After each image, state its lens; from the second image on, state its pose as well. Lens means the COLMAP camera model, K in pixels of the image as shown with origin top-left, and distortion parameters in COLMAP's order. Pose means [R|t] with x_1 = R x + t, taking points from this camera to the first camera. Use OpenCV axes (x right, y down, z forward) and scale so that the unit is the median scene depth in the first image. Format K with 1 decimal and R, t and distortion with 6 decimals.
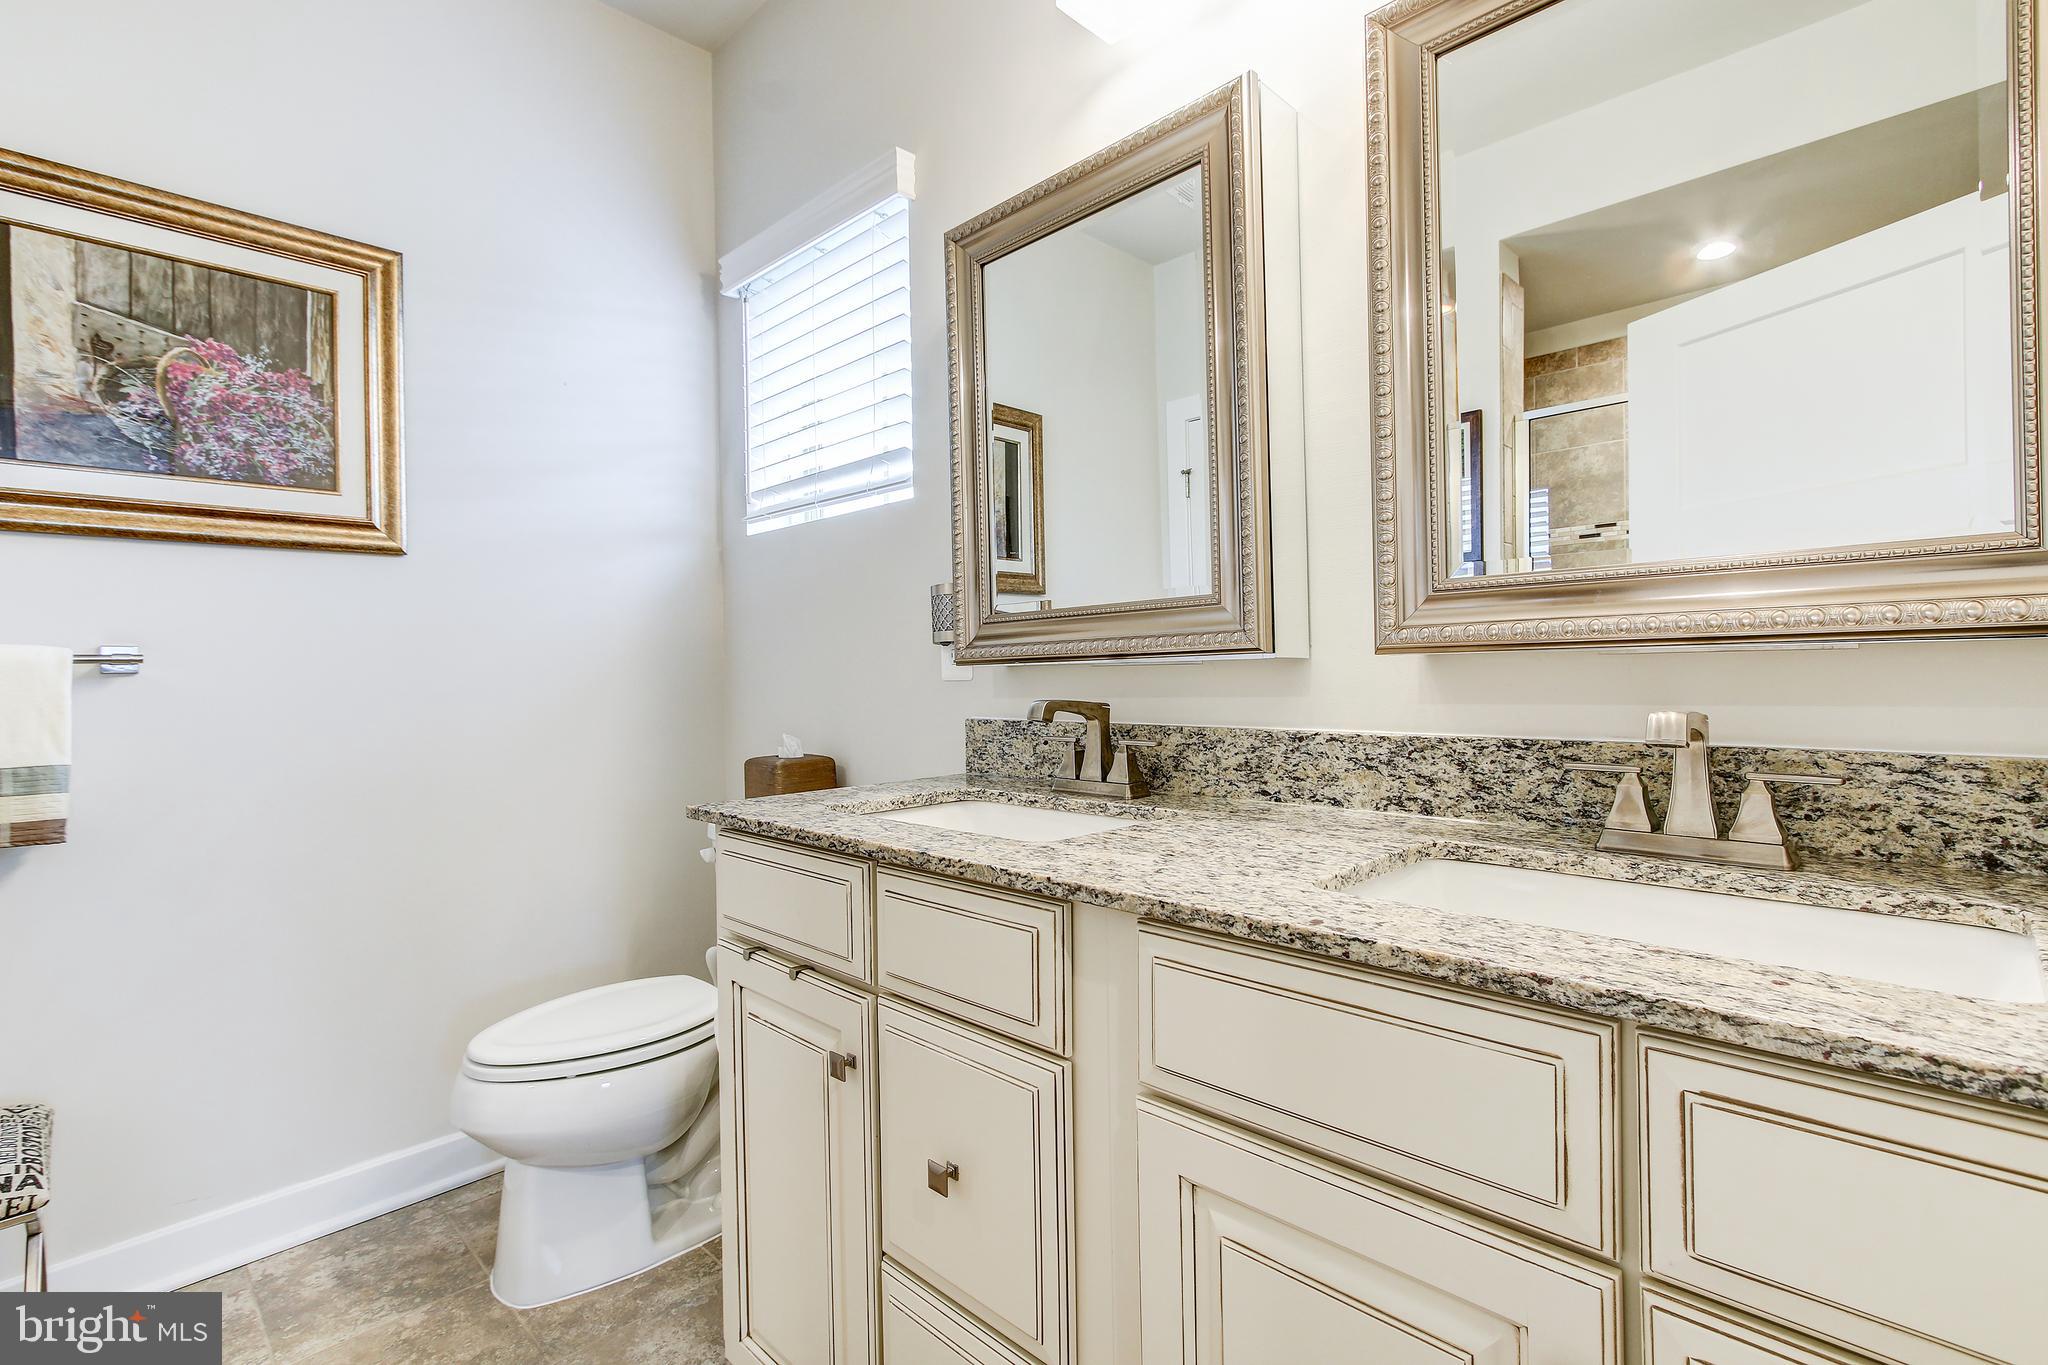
lens RADIAL K [[938.4, 0, 1043.7], [0, 938.4, 676.3], [0, 0, 1]] dist [-0.007973, 0.005389]
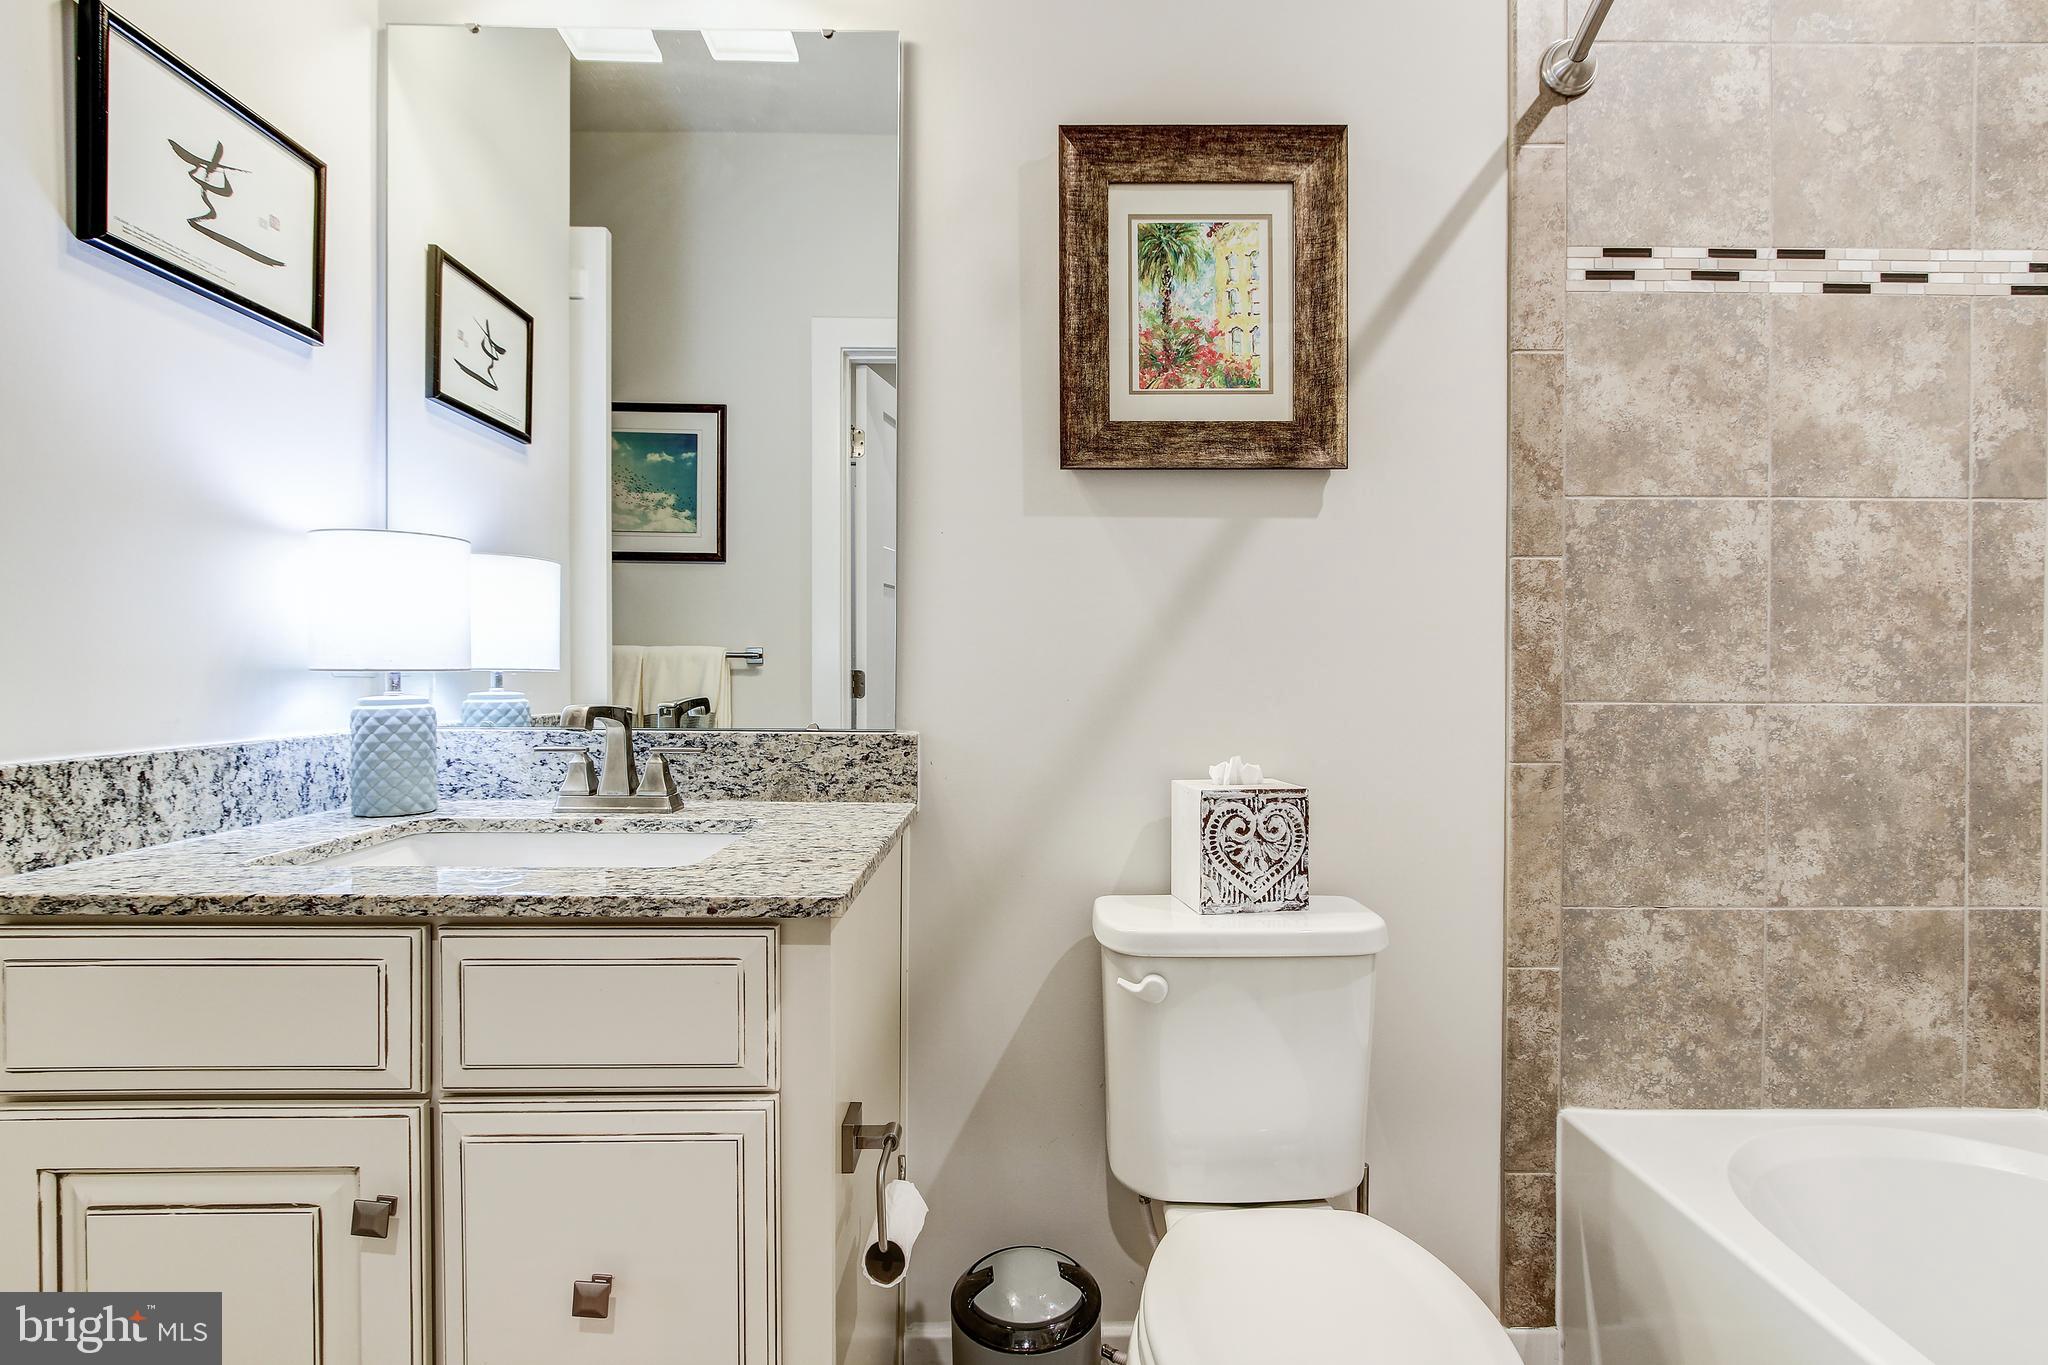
lens RADIAL K [[938.4, 0, 1023.3], [0, 938.4, 674.0], [0, 0, 1]] dist [-0.007973, 0.005389]
pose [[0.717796, 0.018204, 0.696016, -0.240986], [-0.012124, 0.999833, -0.013647, 0.001641], [-0.696148, 0.001358, 0.717897, 0.089685]]
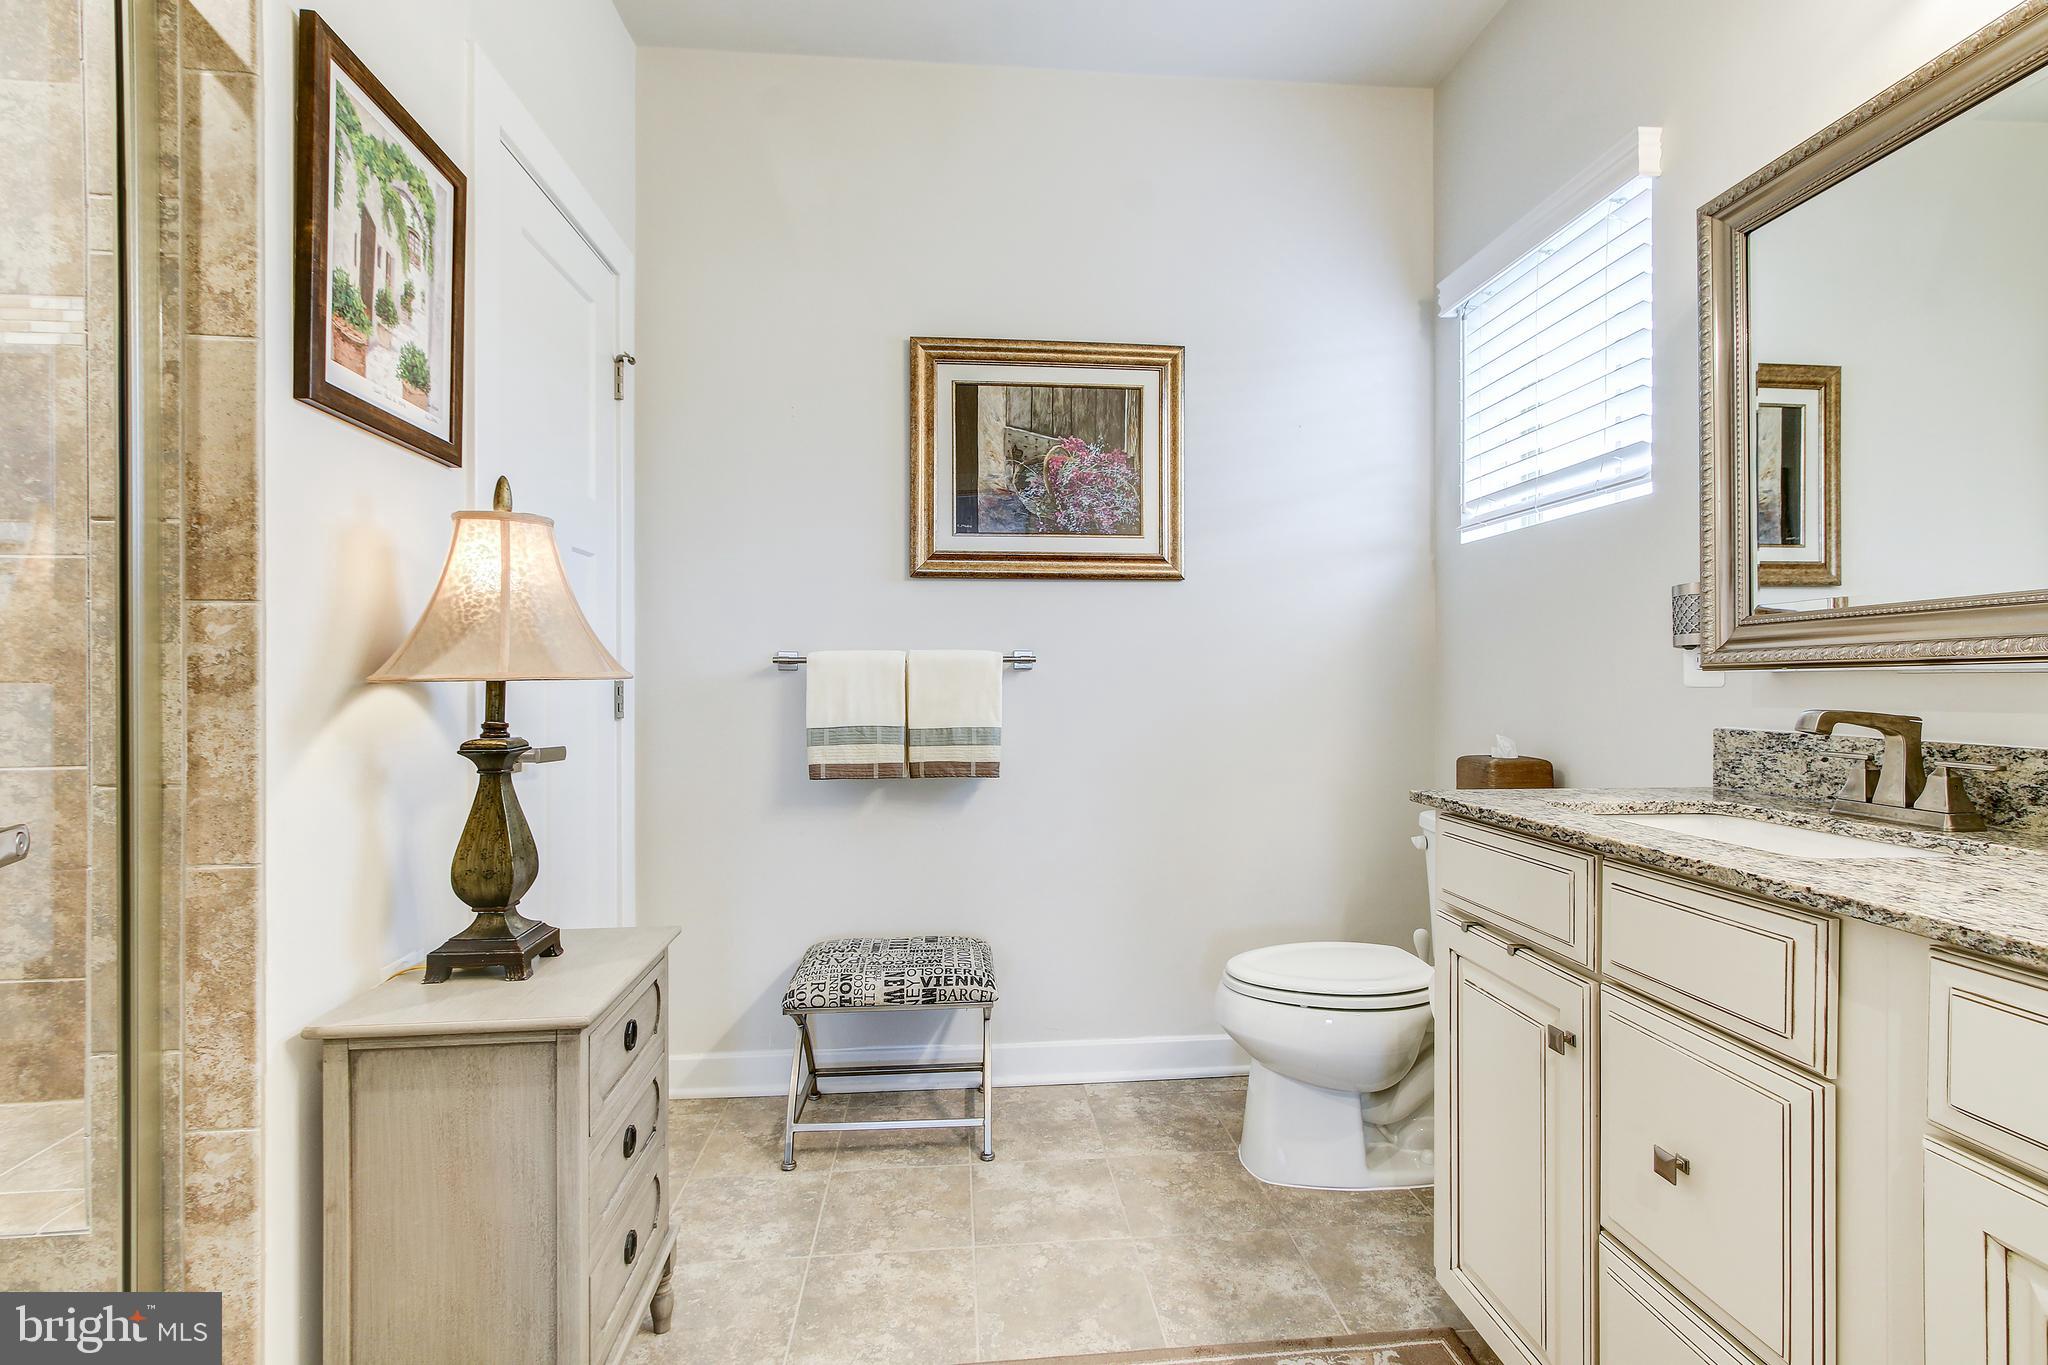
lens RADIAL K [[938.4, 0, 1025.7], [0, 938.4, 677.9], [0, 0, 1]] dist [-0.007973, 0.005389]
pose [[0.749279, 0.018036, -0.662009, 0.018717], [-0.019011, 0.999803, 0.005722, 0.002997], [0.661982, 0.008298, 0.749474, -0.143024]]
